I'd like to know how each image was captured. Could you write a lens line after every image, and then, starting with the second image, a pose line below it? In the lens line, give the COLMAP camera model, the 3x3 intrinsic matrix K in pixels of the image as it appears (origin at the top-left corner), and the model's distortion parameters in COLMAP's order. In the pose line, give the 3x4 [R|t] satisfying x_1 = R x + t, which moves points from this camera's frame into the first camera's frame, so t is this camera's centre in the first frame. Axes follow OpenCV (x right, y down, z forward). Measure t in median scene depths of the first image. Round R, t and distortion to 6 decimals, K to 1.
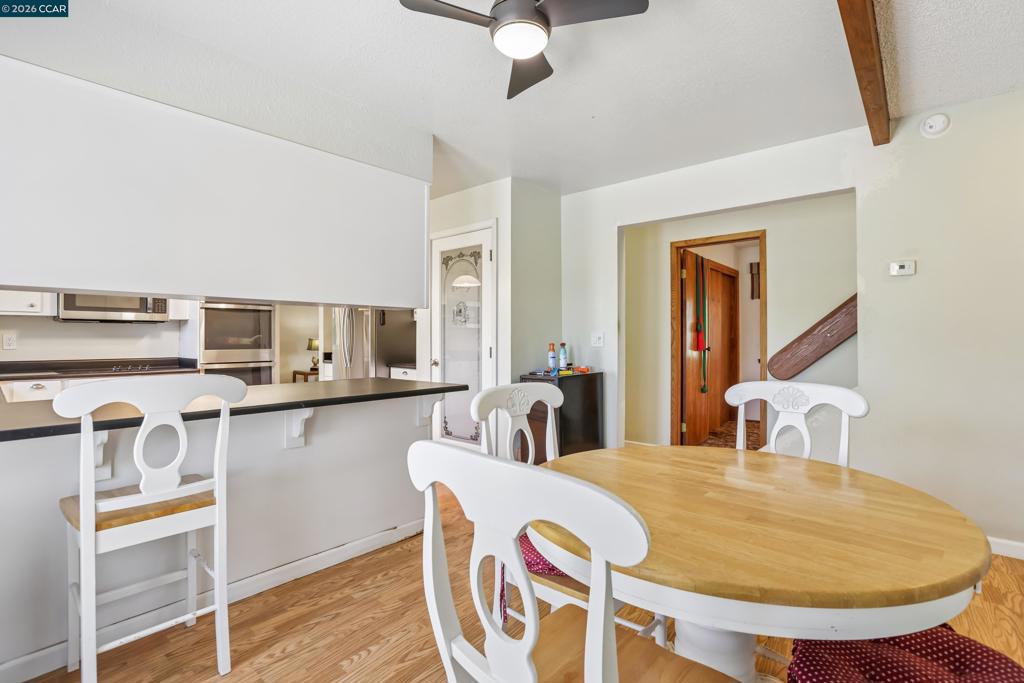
lens RADIAL K [[490.9, 0, 517.0], [0, 490.9, 339.7], [0, 0, 1]] dist [-0.031361, 0.001007]
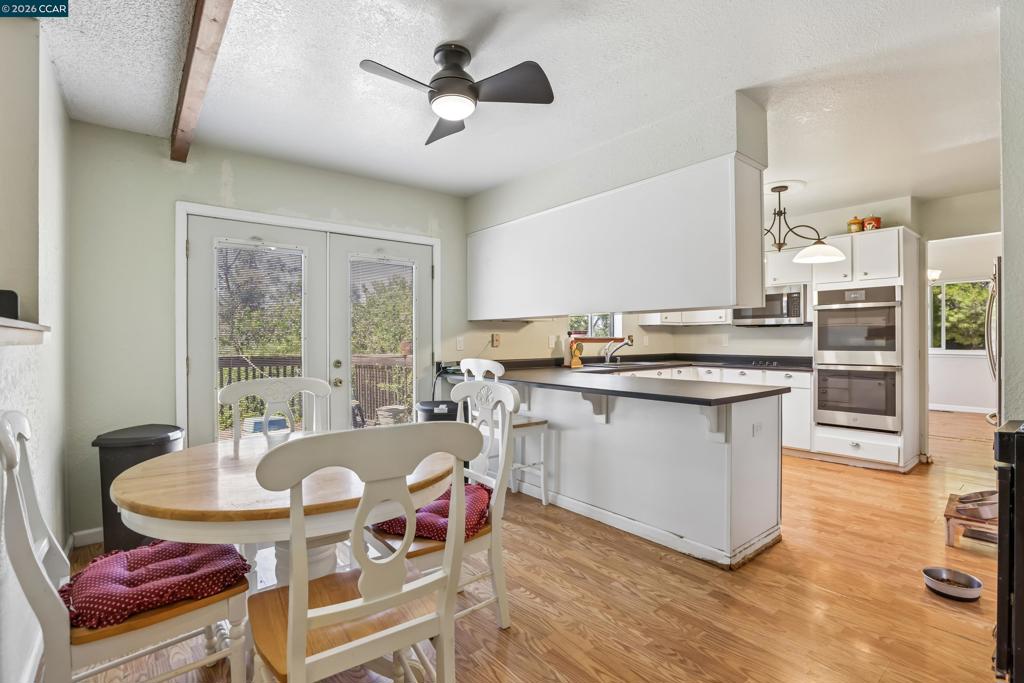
lens RADIAL K [[490.9, 0, 517.0], [0, 490.9, 339.7], [0, 0, 1]] dist [-0.031361, 0.001007]
pose [[-0.201220, 0.000531, -0.979546, 0.805997], [0.003235, 0.999995, -0.000122, -0.006085], [0.979541, -0.003194, -0.201221, 0.932366]]
